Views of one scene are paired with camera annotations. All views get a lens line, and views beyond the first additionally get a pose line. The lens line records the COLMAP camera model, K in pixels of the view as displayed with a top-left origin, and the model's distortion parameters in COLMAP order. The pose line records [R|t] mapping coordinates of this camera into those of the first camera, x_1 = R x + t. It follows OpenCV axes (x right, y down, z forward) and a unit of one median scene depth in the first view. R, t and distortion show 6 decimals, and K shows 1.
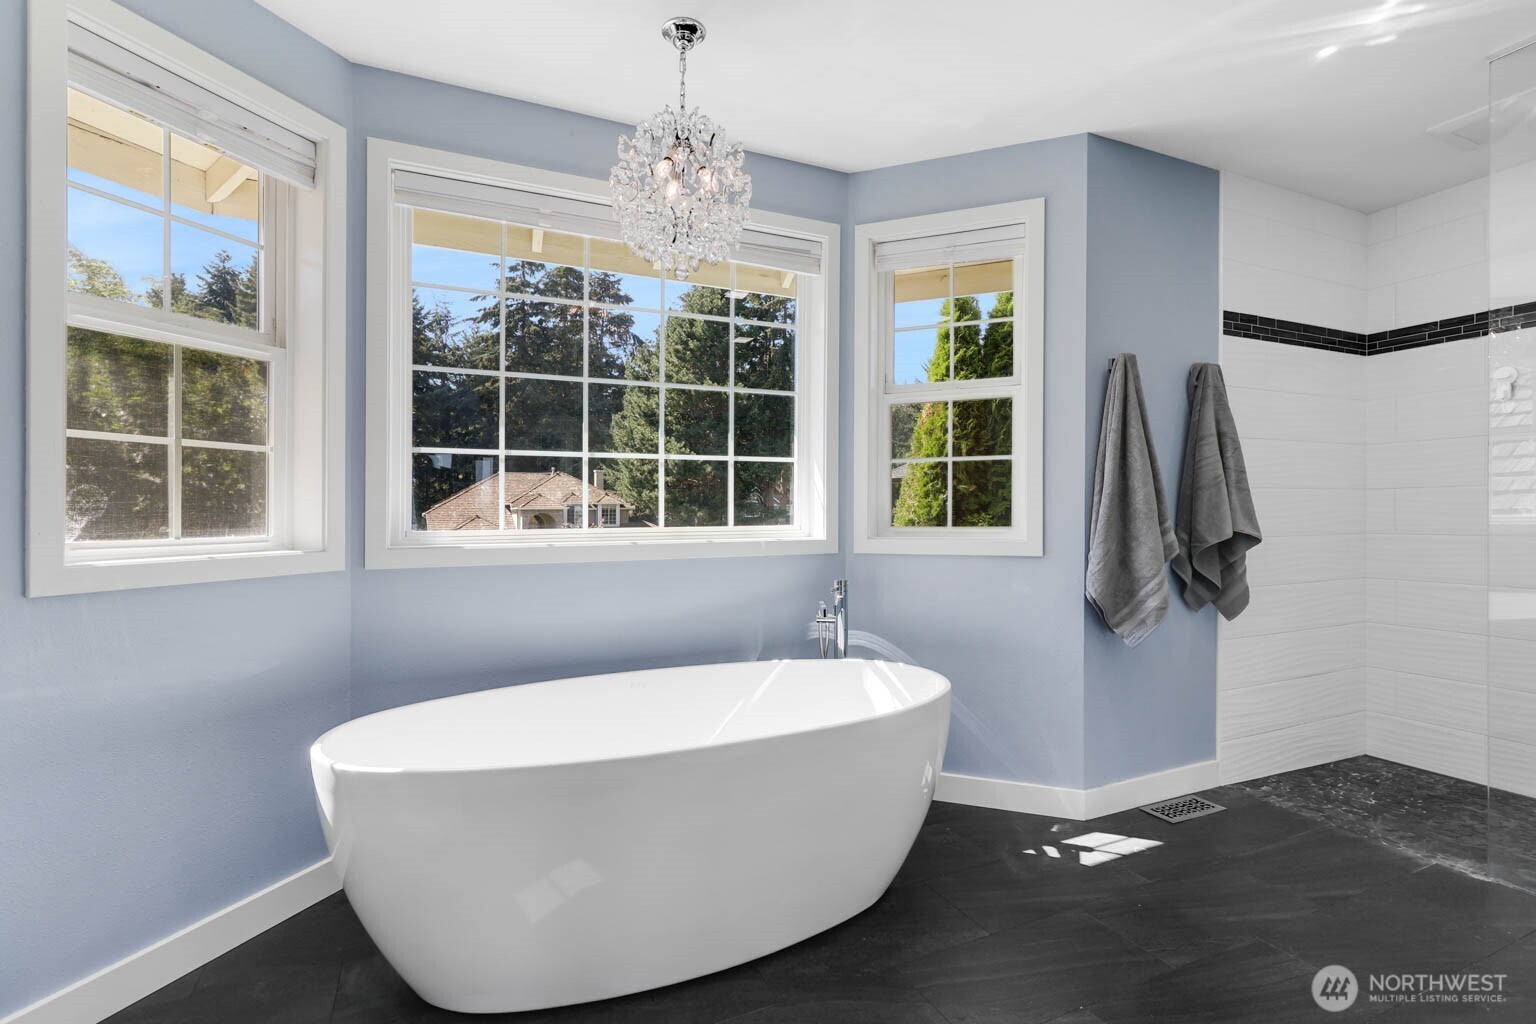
lens RADIAL K [[727.4, 0, 772.5], [0, 727.4, 504.9], [0, 0, 1]] dist [-0.000238, 0.000068]
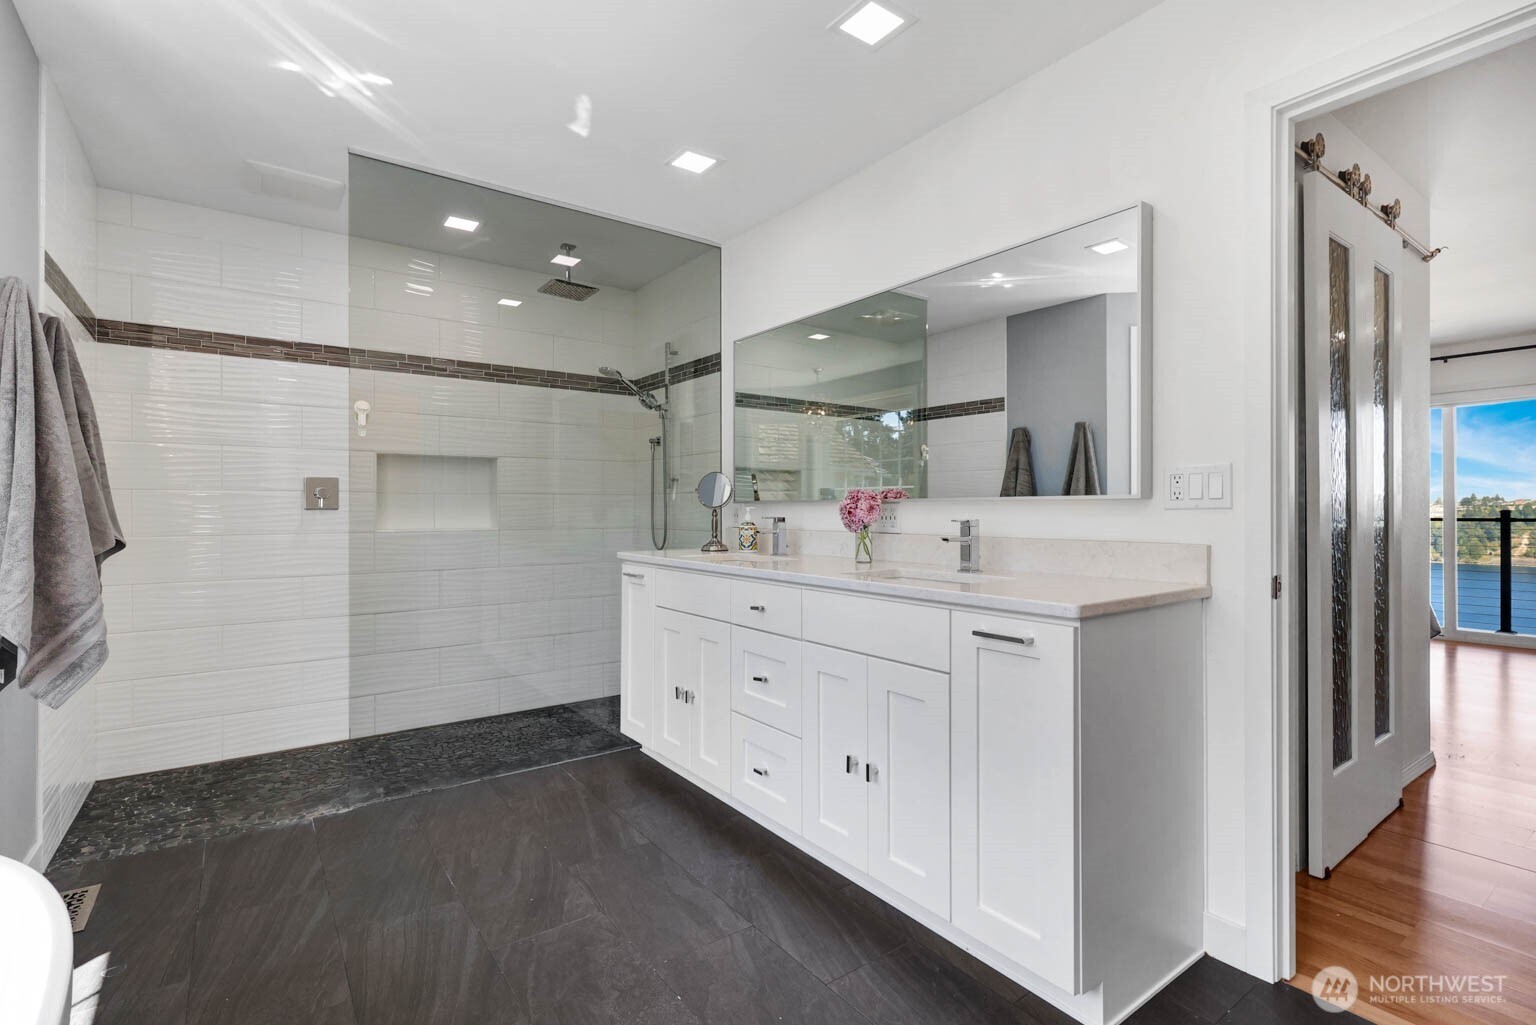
lens RADIAL K [[727.4, 0, 772.5], [0, 727.4, 505.4], [0, 0, 1]] dist [-0.000238, 0.000068]
pose [[-0.184774, 0.012649, 0.982700, -0.317032], [-0.001853, 0.999911, -0.013219, 0.009757], [-0.982779, -0.004263, -0.184735, 0.438670]]
